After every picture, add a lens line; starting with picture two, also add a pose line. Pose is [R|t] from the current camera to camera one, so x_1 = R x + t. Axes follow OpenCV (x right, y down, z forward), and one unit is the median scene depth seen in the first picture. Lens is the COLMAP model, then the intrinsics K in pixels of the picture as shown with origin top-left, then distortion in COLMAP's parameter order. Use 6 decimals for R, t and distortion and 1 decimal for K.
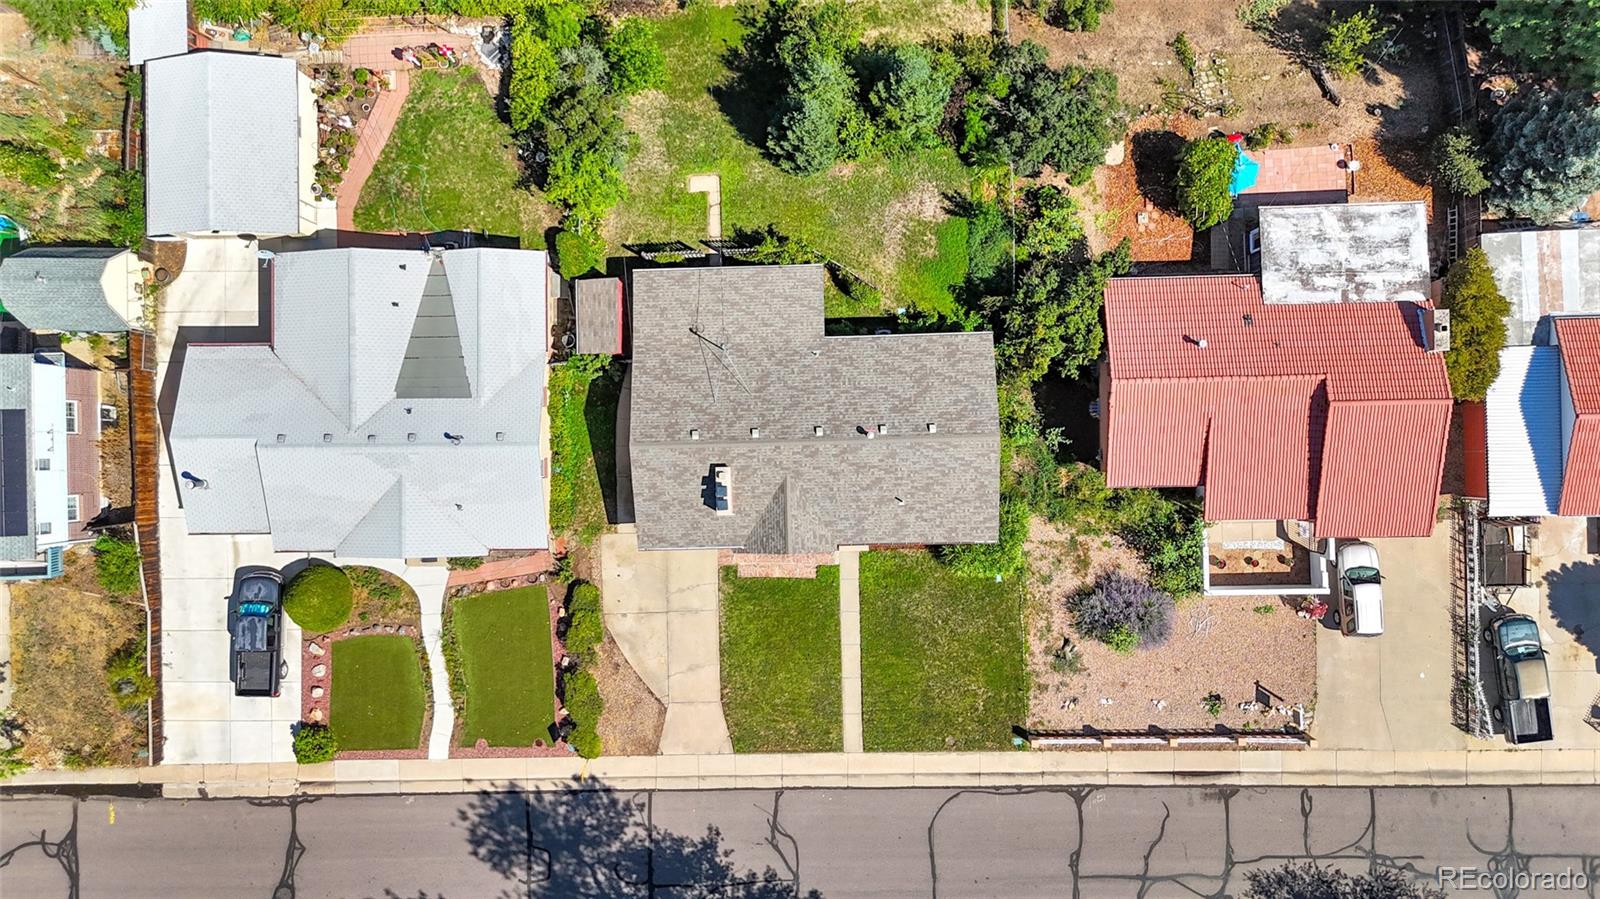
lens RADIAL K [[1190.0, 0, 805.3], [0, 1190.0, 454.4], [0, 0, 1]] dist [0.037975, -0.008317]
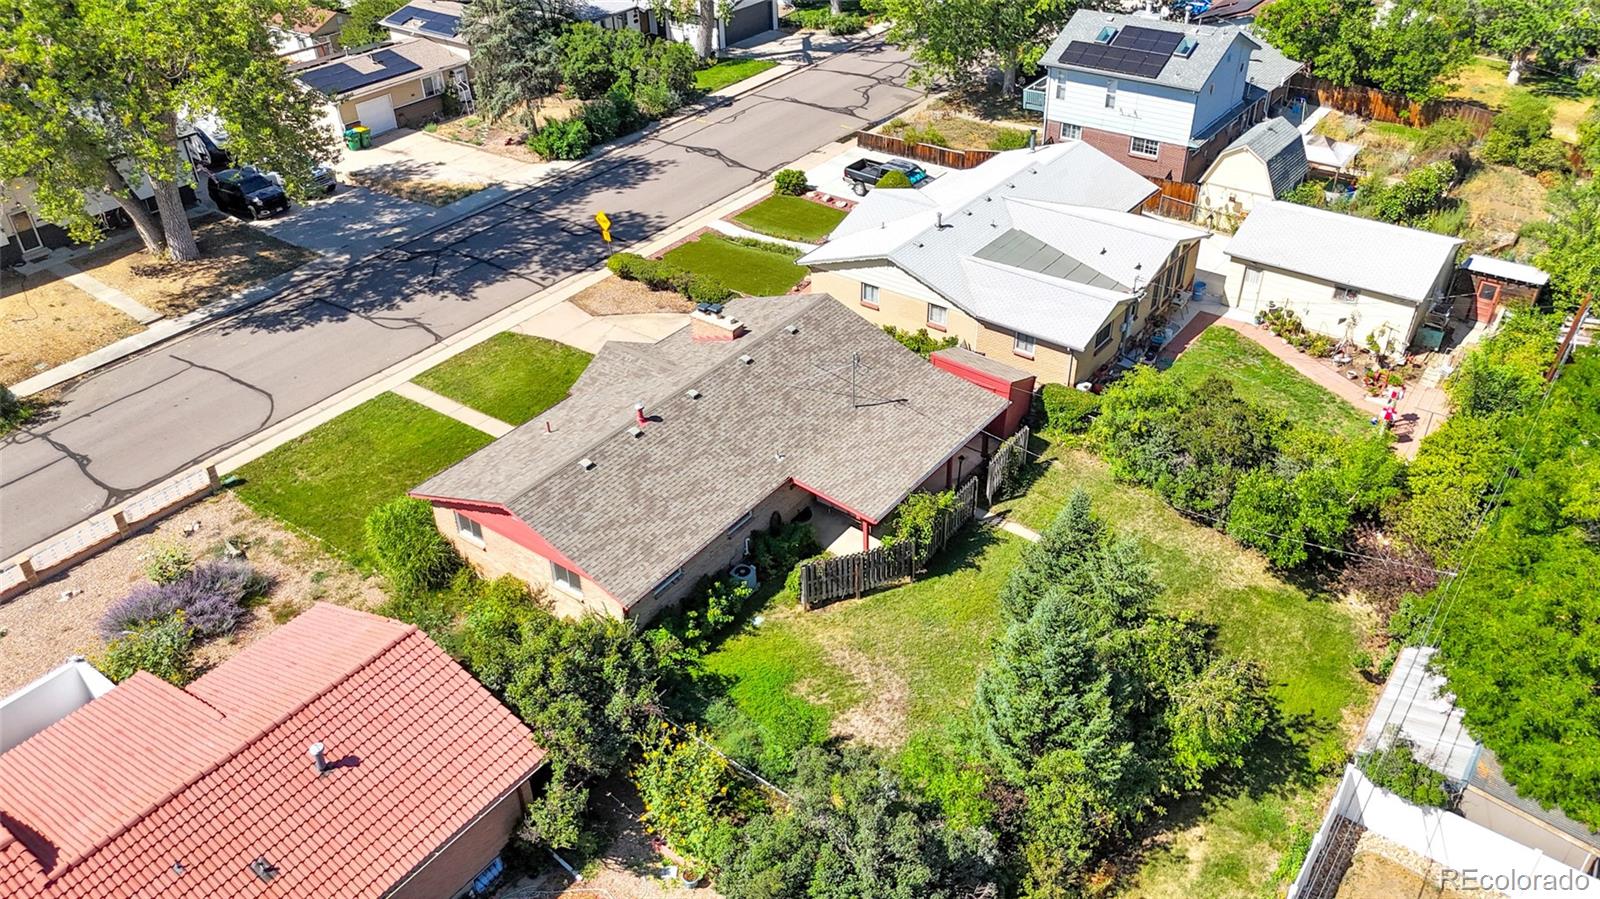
lens RADIAL K [[1190.0, 0, 805.3], [0, 1190.0, 454.4], [0, 0, 1]] dist [0.037975, -0.008317]
pose [[-0.611133, 0.484159, -0.626184, 0.427311], [-0.790314, -0.329435, 0.516601, -0.446017], [0.043830, 0.810594, 0.583966, 0.548177]]
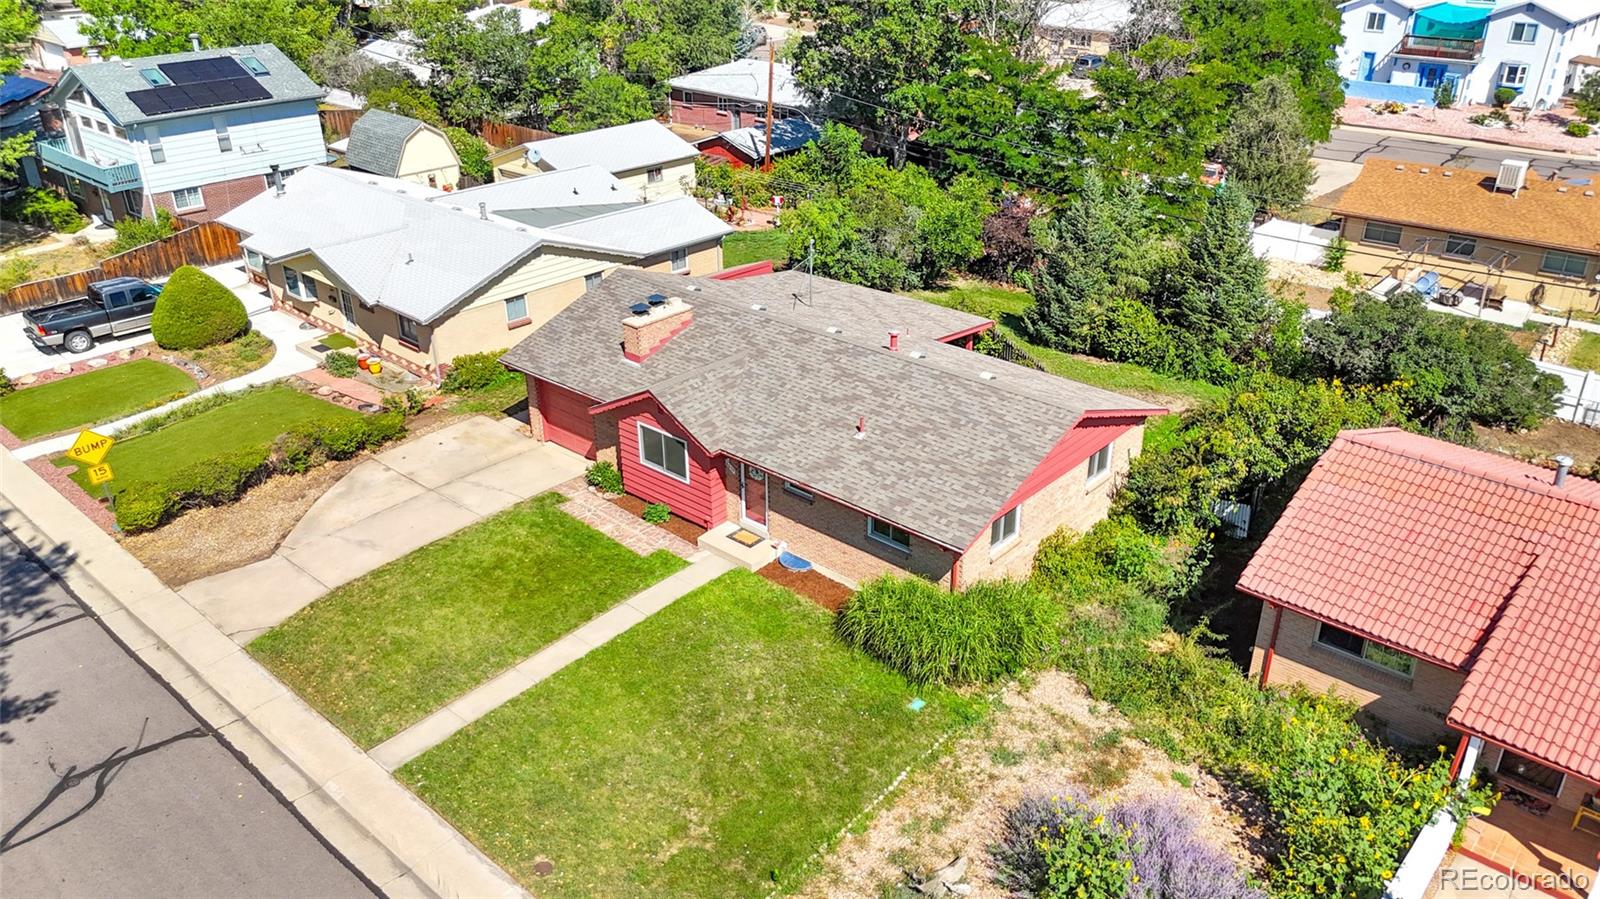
lens RADIAL K [[1190.0, 0, 805.3], [0, 1190.0, 454.4], [0, 0, 1]] dist [0.037975, -0.008317]
pose [[0.734032, 0.328402, -0.594432, 0.360950], [-0.678959, 0.336165, -0.652692, 0.385090], [-0.014518, 0.882692, 0.469727, 0.710727]]
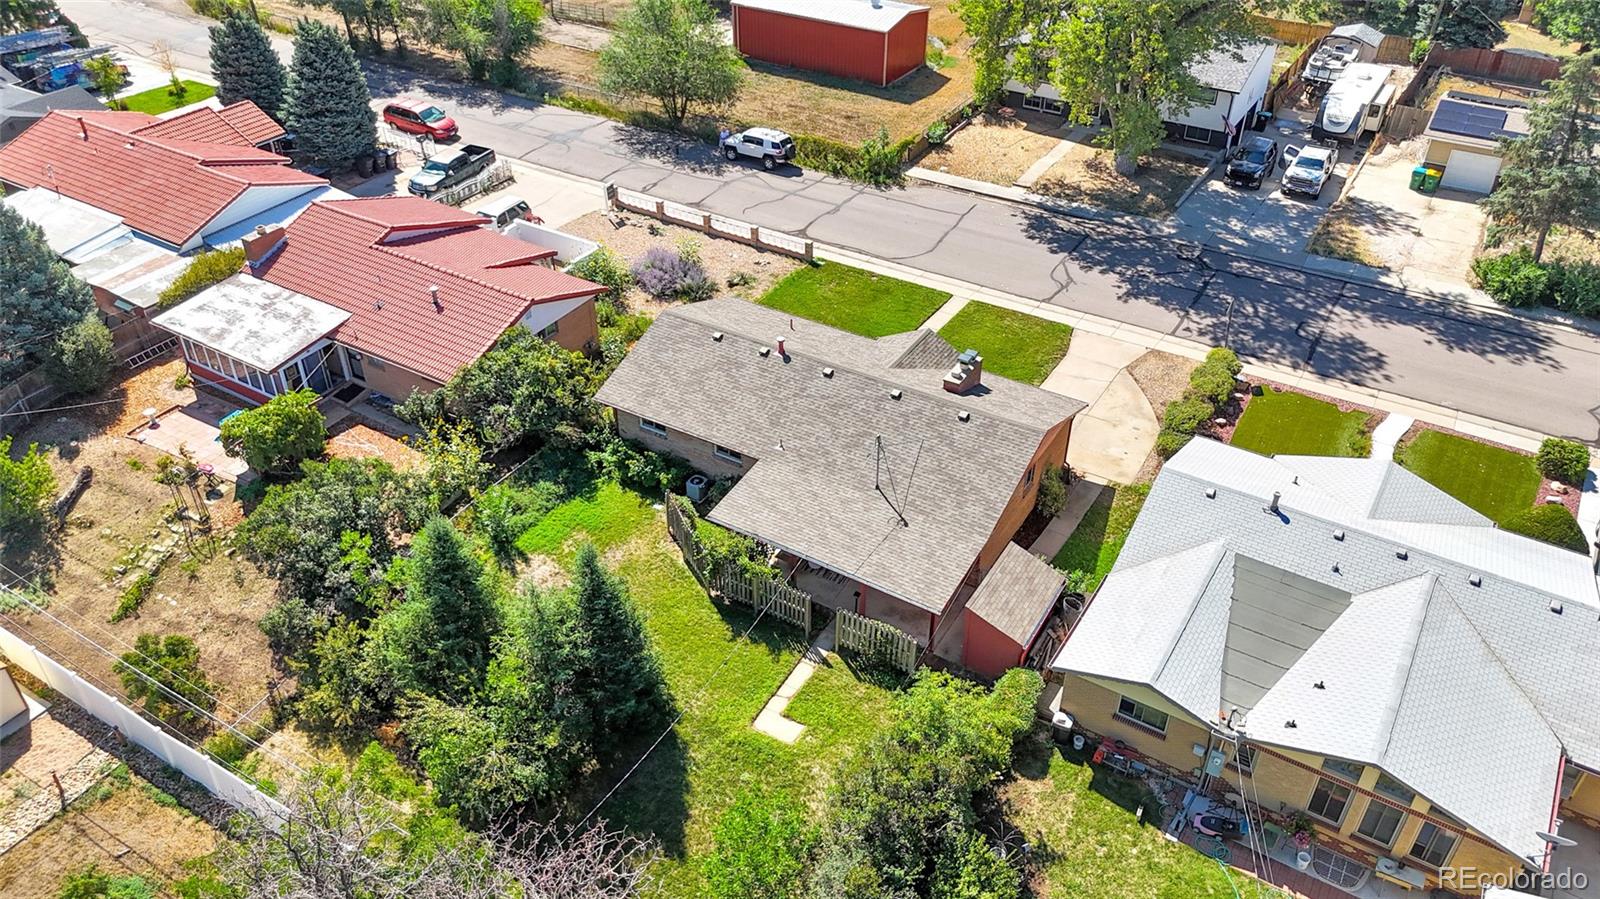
lens RADIAL K [[1190.0, 0, 805.3], [0, 1190.0, 454.4], [0, 0, 1]] dist [0.037975, -0.008317]
pose [[-0.843994, -0.289859, 0.451282, -0.344268], [0.535841, -0.492413, 0.685860, -0.588786], [0.023415, 0.820677, 0.570912, 0.525022]]
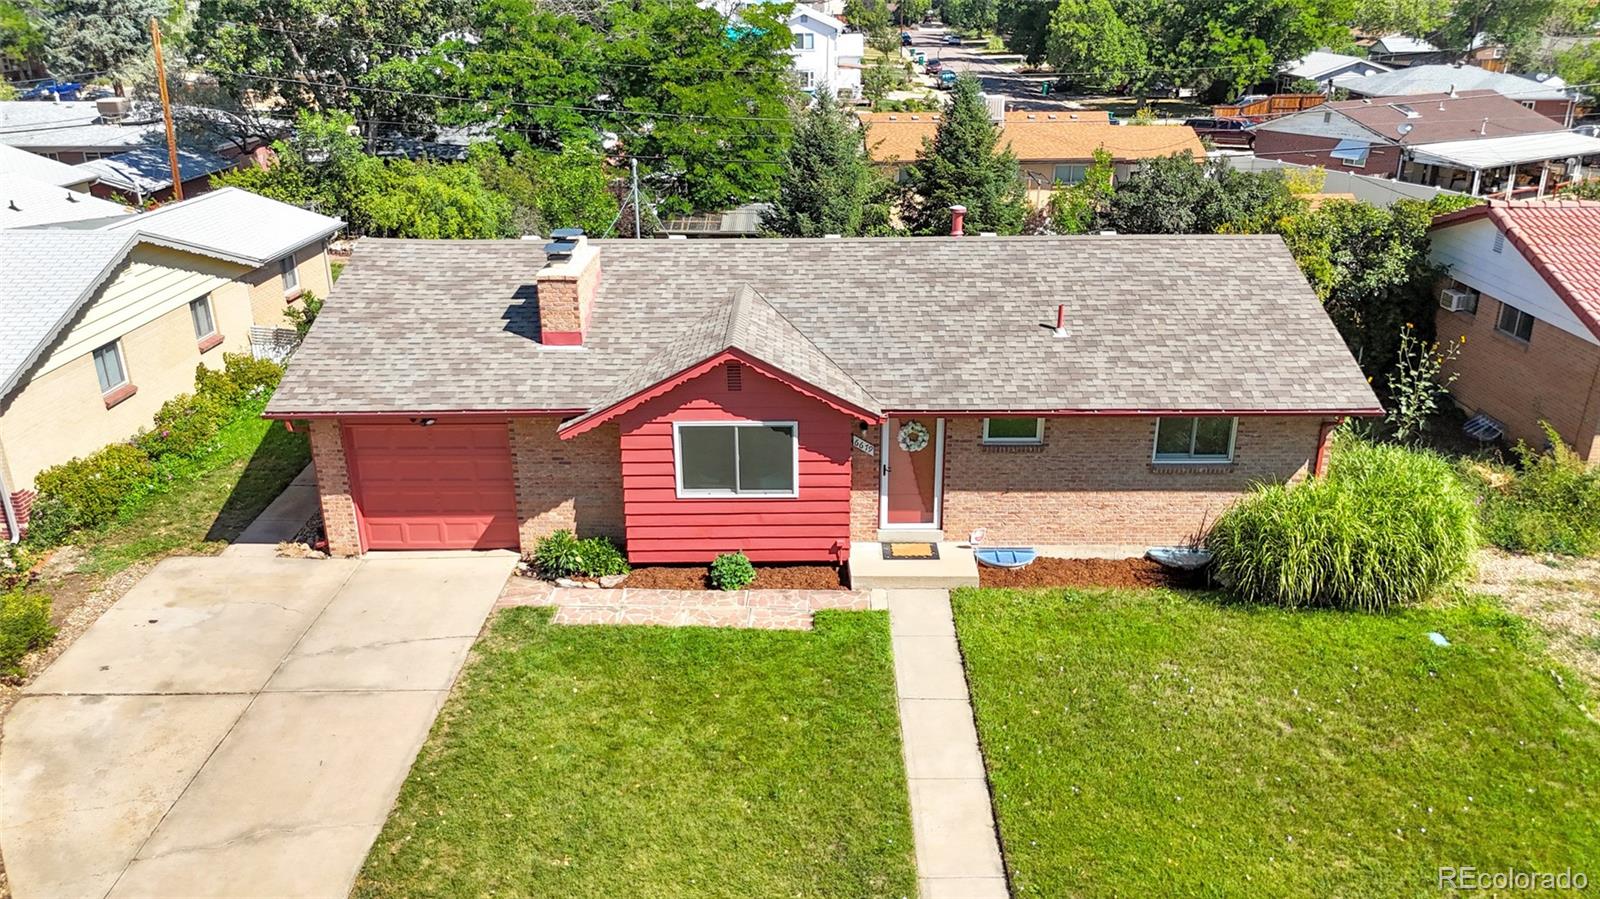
lens RADIAL K [[1190.0, 0, 805.3], [0, 1190.0, 454.4], [0, 0, 1]] dist [0.037975, -0.008317]
pose [[0.999245, 0.034119, -0.018558, 0.011781], [-0.029990, 0.374175, -0.926873, 0.363347], [-0.024680, 0.926730, 0.374916, 0.847582]]
